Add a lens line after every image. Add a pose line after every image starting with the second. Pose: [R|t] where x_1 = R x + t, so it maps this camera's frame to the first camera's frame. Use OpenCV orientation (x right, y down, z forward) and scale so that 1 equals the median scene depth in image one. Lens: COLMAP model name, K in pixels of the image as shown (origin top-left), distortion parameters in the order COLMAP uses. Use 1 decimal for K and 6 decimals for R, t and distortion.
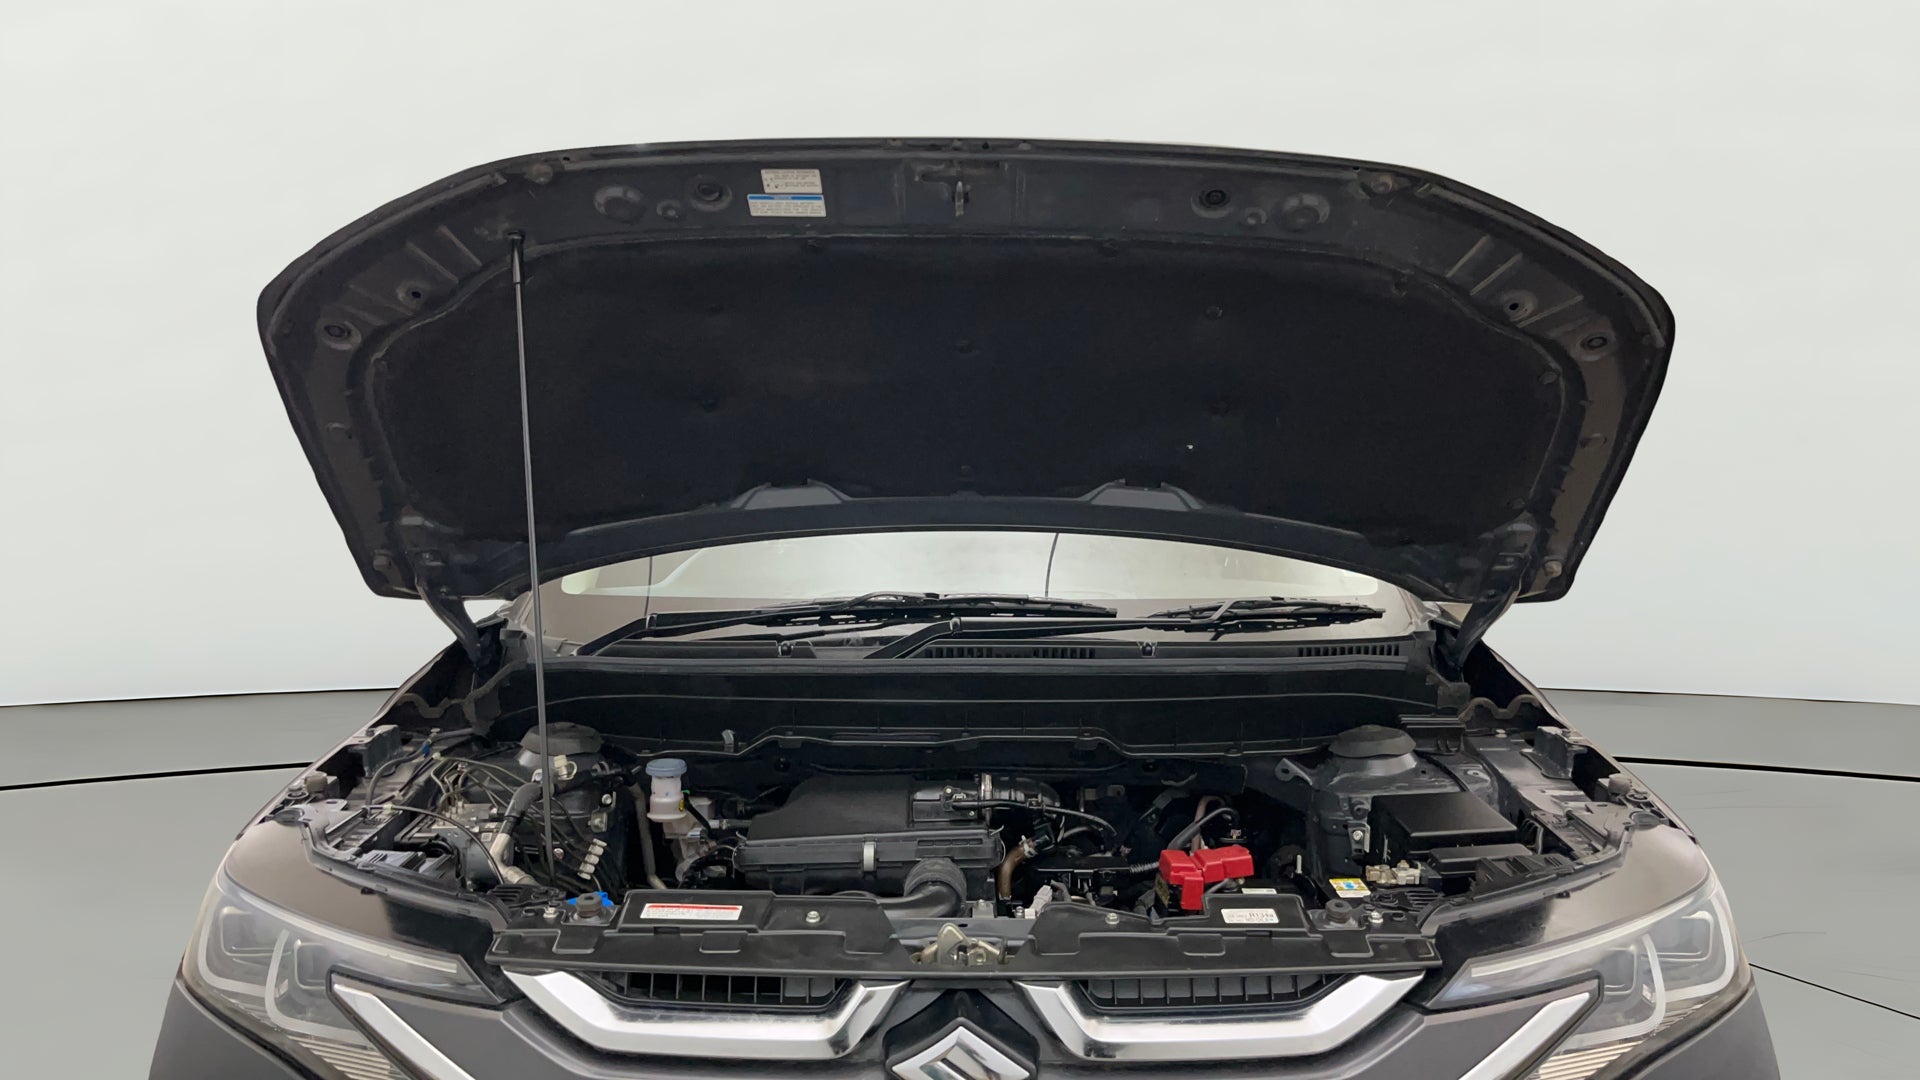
lens RADIAL K [[1412.9, 0, 960.0], [0, 1412.9, 540.0], [0, 0, 1]] dist [0.064701, -0.108433]
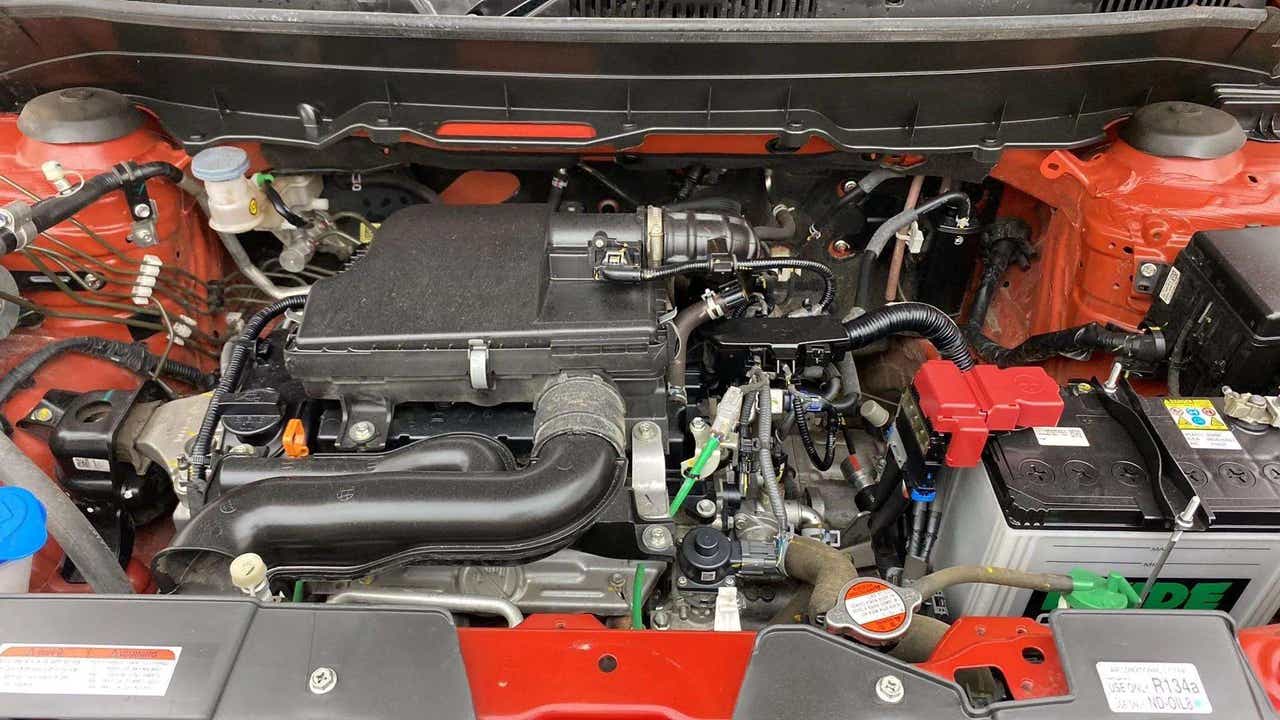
lens RADIAL K [[942.0, 0, 640.0], [0, 942.0, 360.0], [0, 0, 1]] dist [0.064701, -0.108433]
pose [[0.999921, -0.003697, 0.012054, 0.005595], [-0.003164, 0.851879, 0.523730, -0.011756], [-0.012205, -0.523726, 0.851799, 0.538266]]
